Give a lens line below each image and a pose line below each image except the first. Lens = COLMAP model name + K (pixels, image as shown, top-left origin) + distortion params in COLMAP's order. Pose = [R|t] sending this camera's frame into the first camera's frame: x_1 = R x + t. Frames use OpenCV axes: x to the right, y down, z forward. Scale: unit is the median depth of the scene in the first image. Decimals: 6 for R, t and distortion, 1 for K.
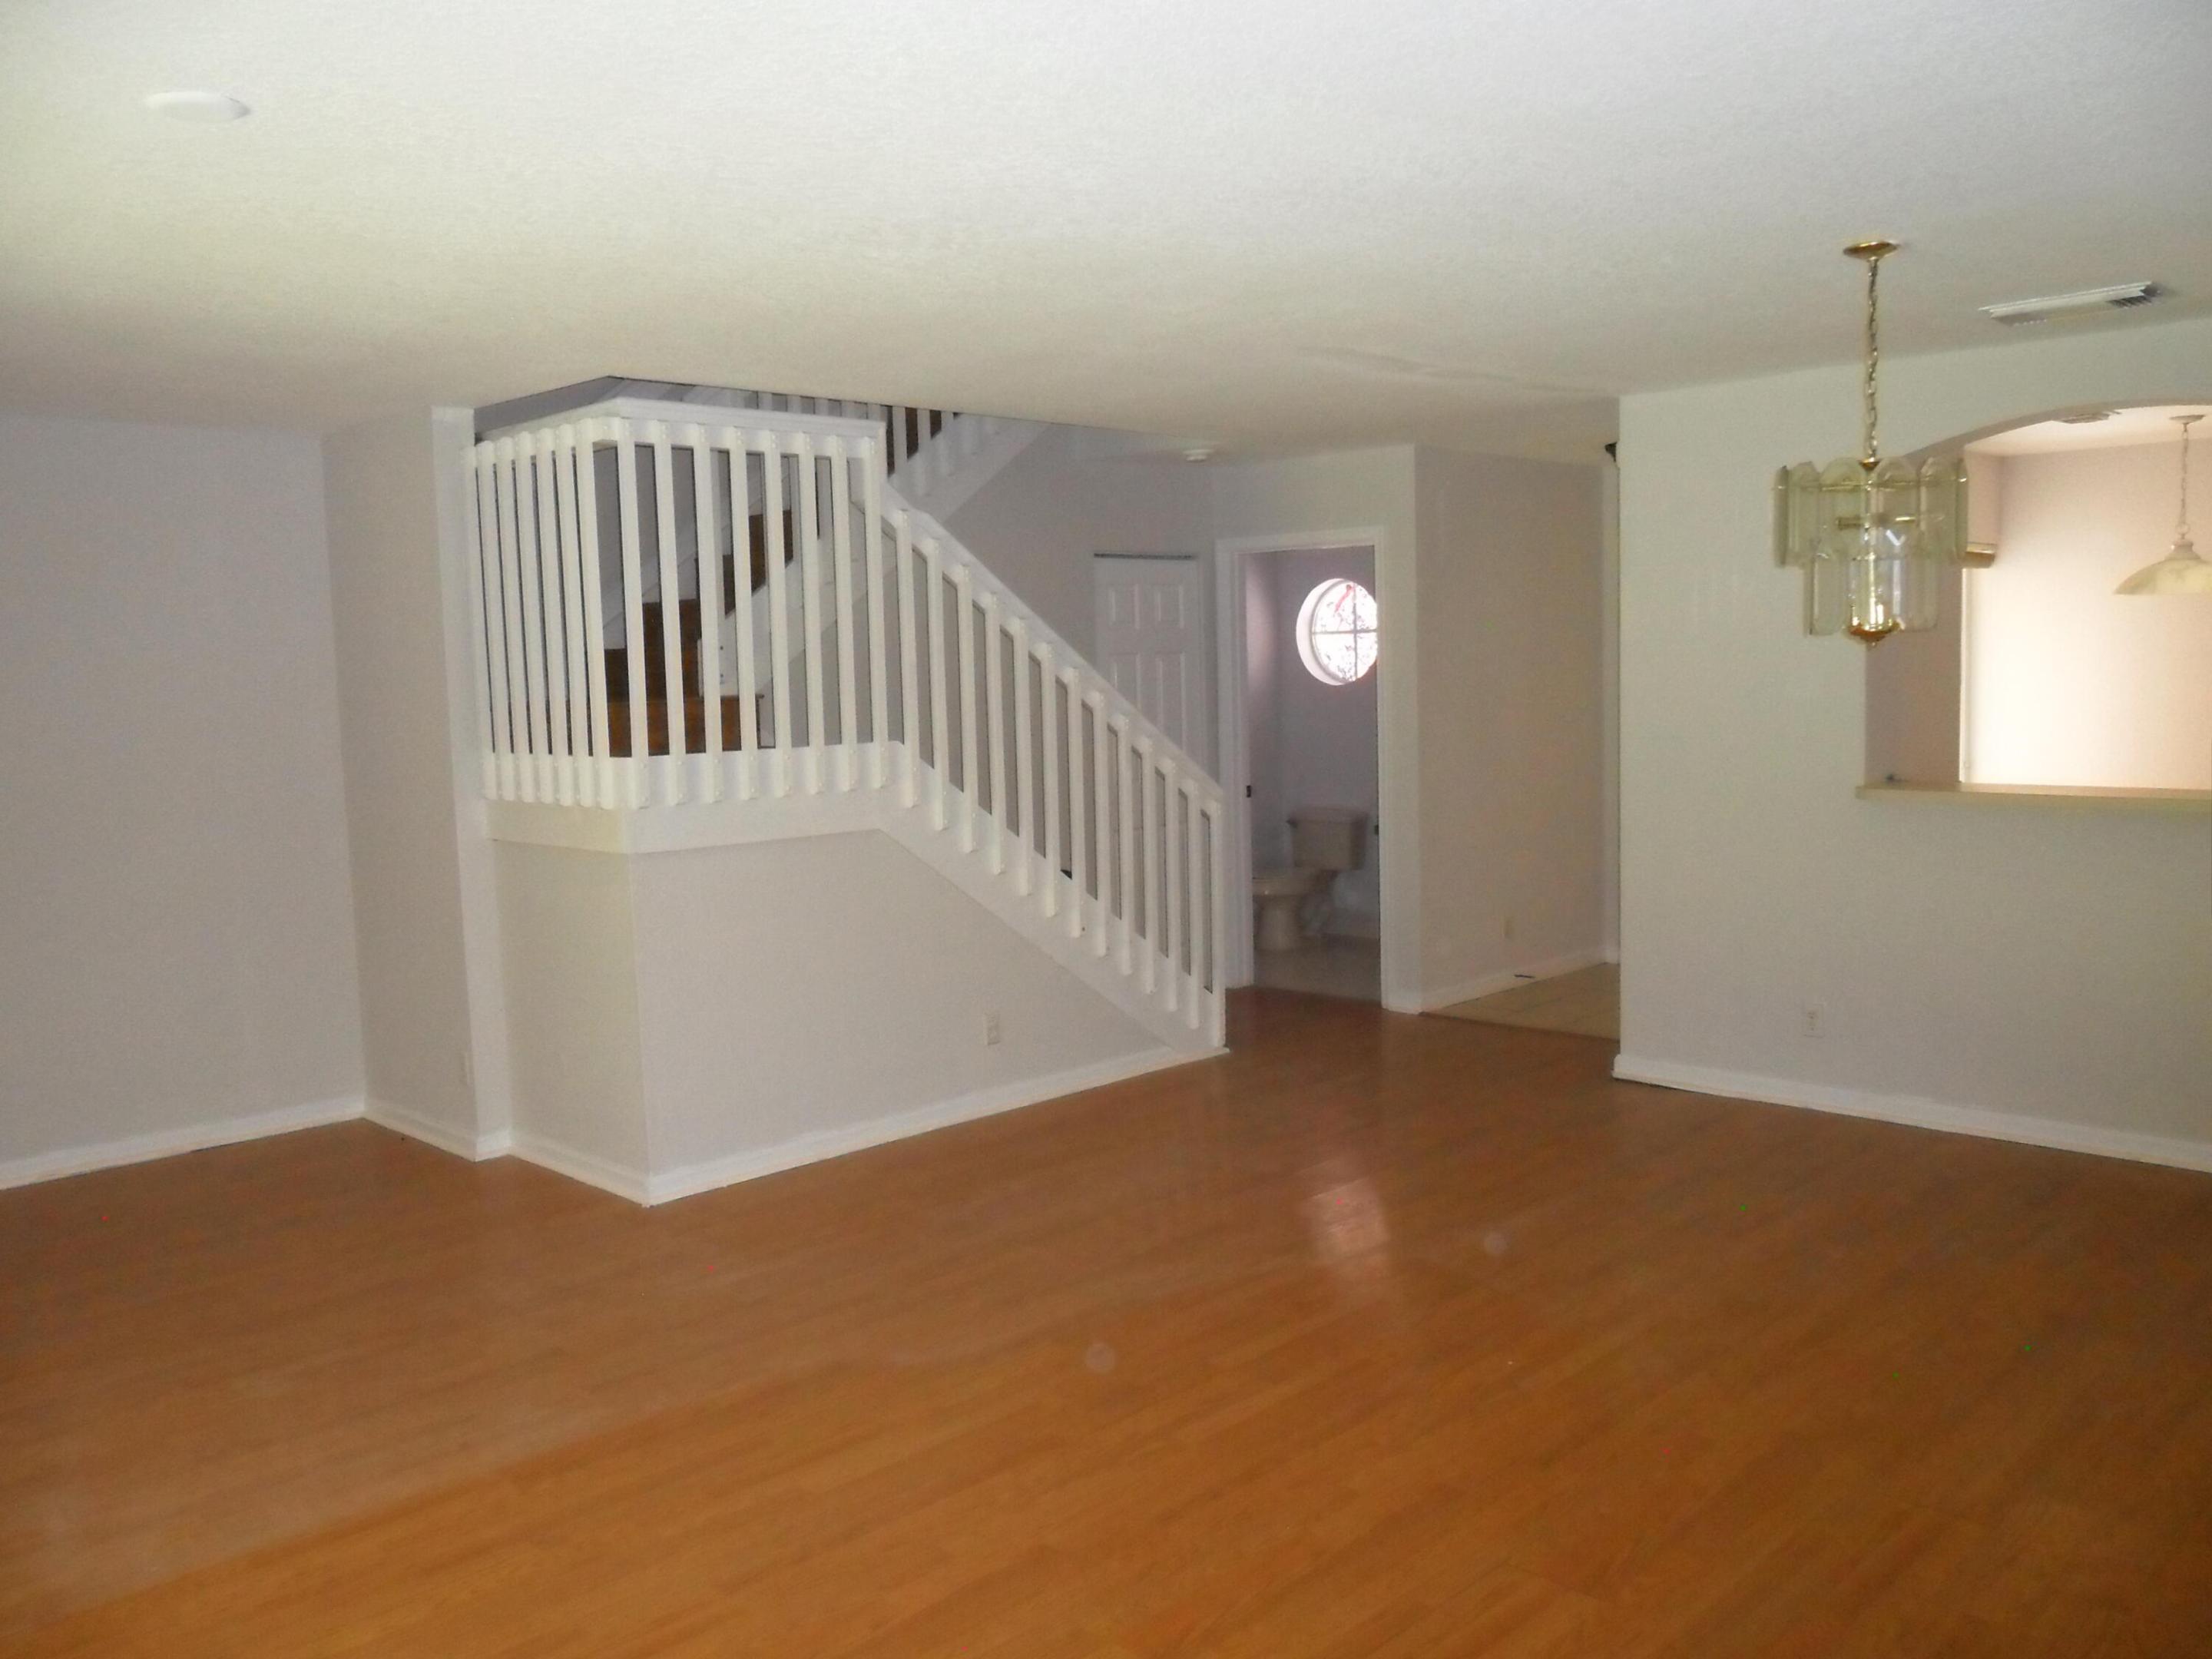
lens RADIAL K [[1807.1, 0, 1106.0], [0, 1807.1, 829.5], [0, 0, 1]] dist [-0.083917, -0.002865]
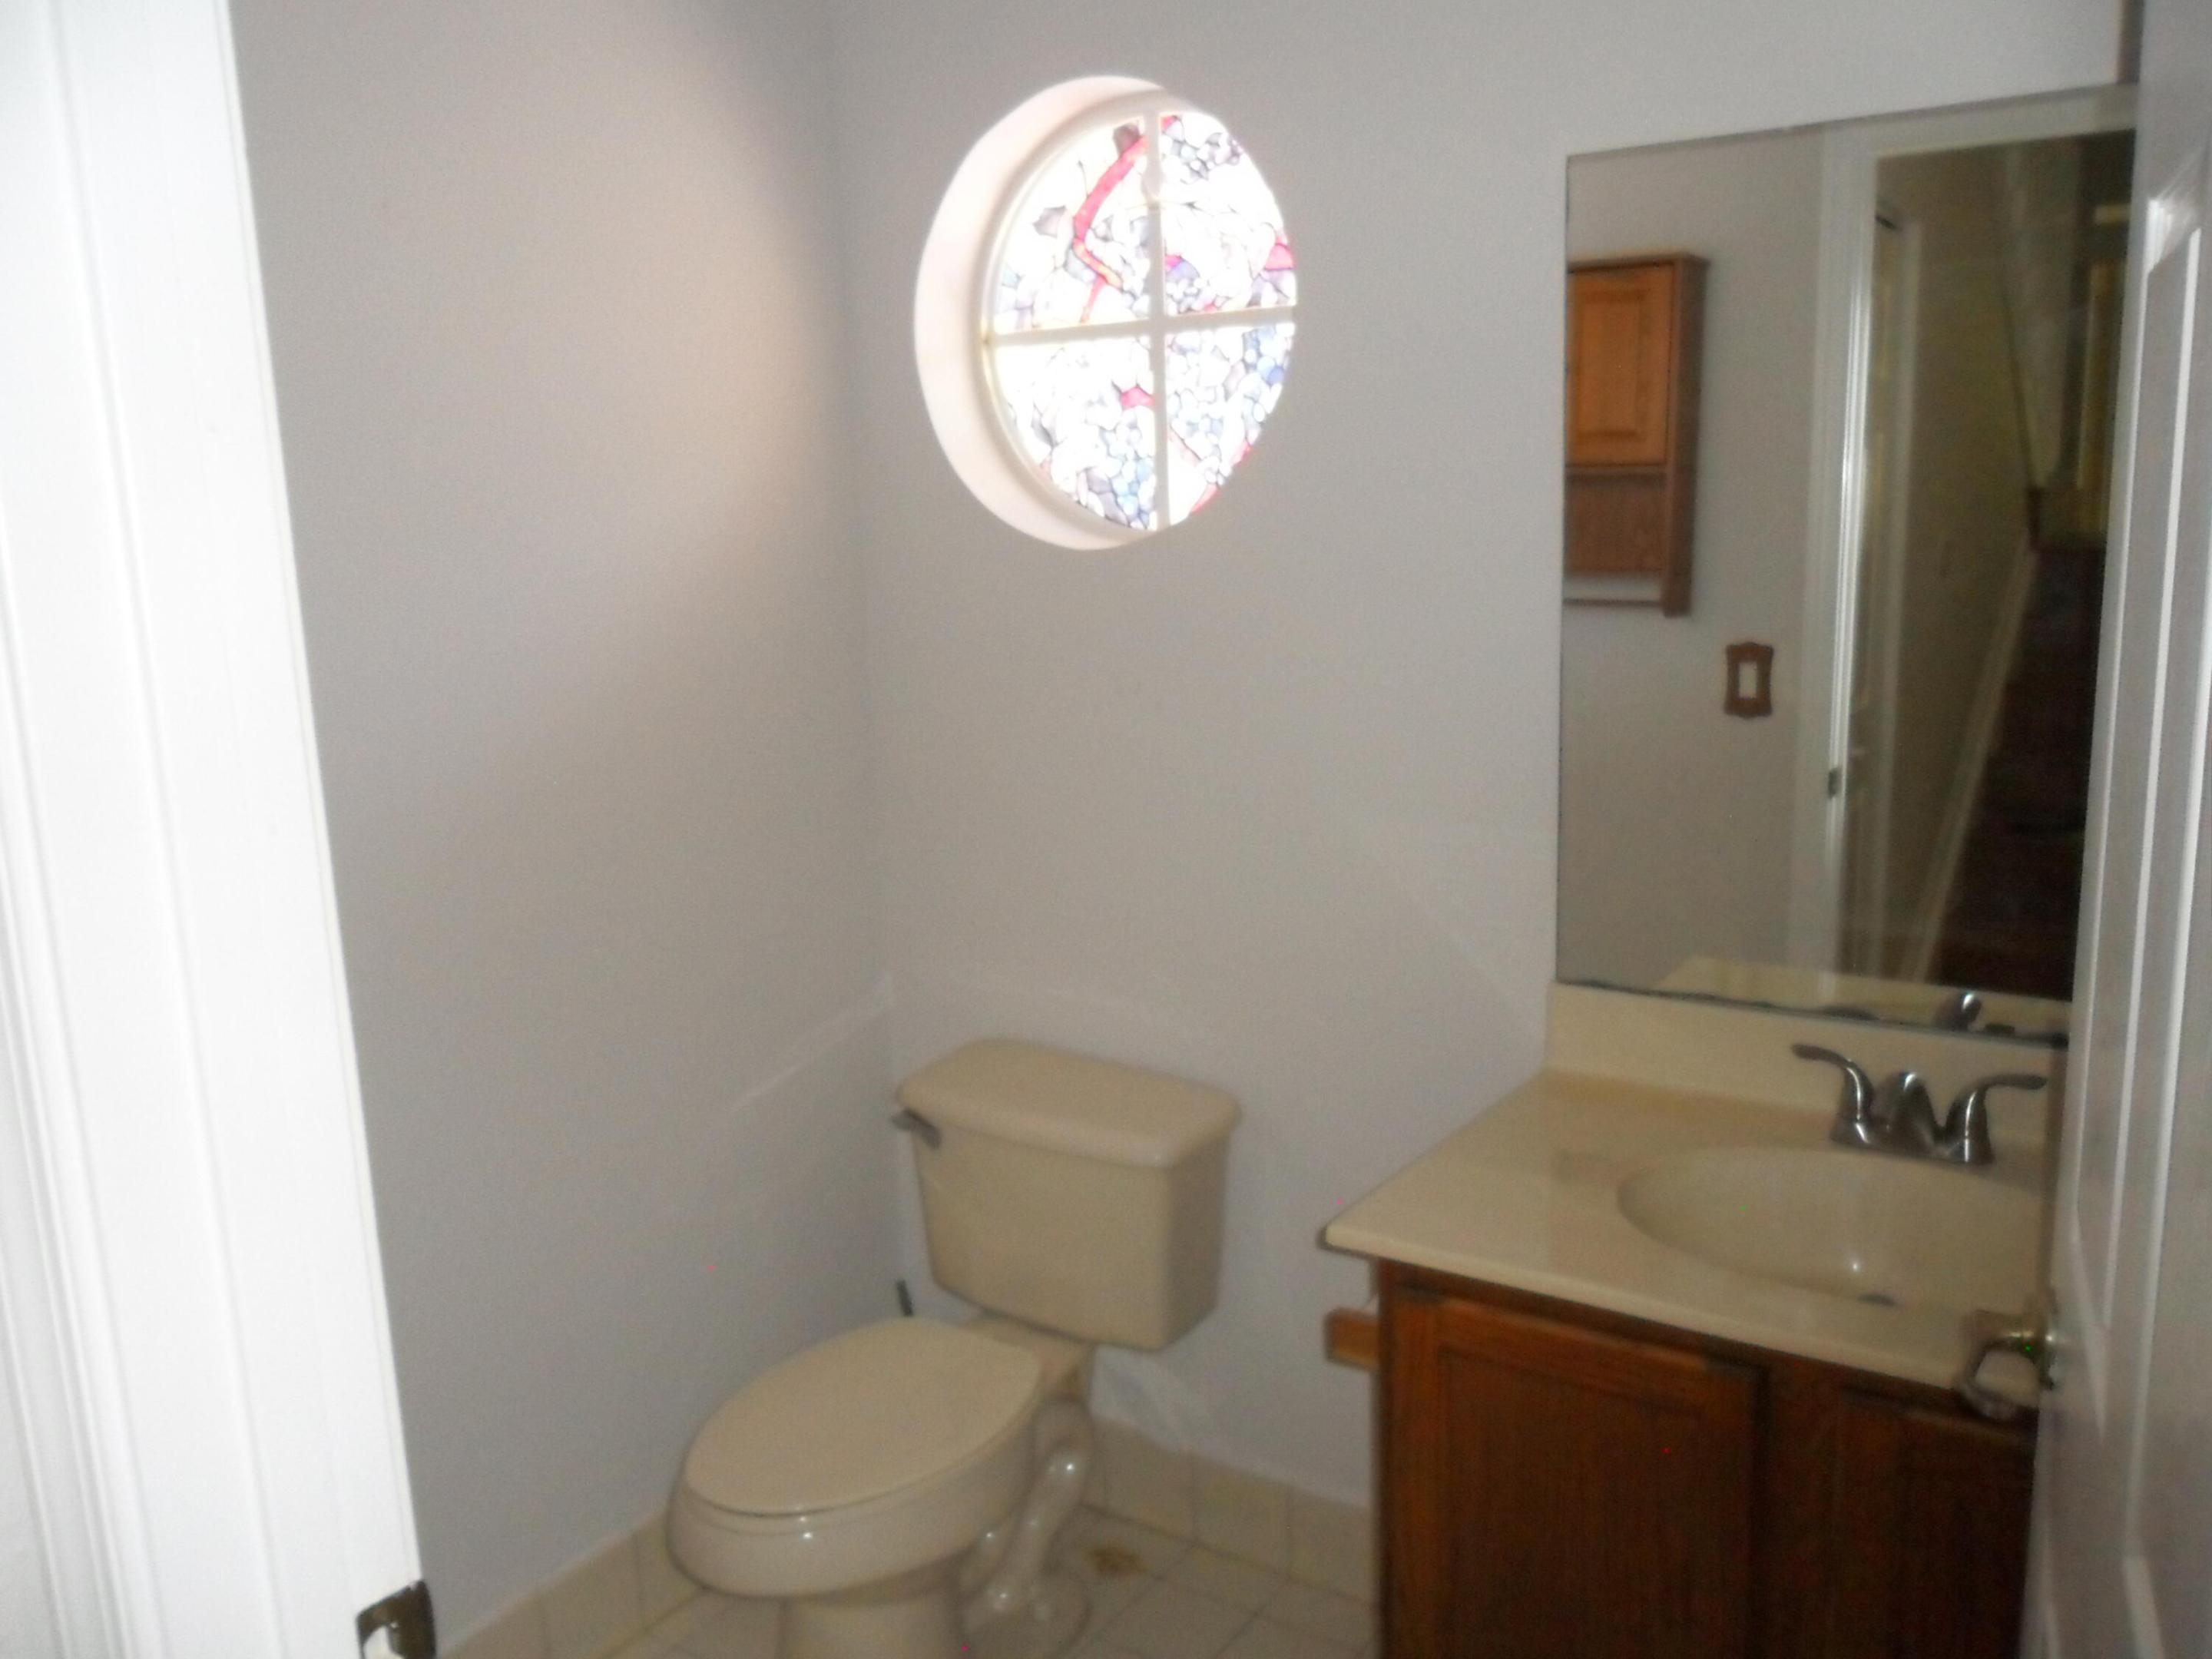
lens RADIAL K [[1807.1, 0, 1106.0], [0, 1807.1, 829.5], [0, 0, 1]] dist [-0.083917, -0.002865]
pose [[0.983236, -0.048445, 0.175786, 0.085239], [0.027319, 0.992317, 0.120667, -0.071458], [-0.180281, -0.113842, 0.977005, 0.753265]]
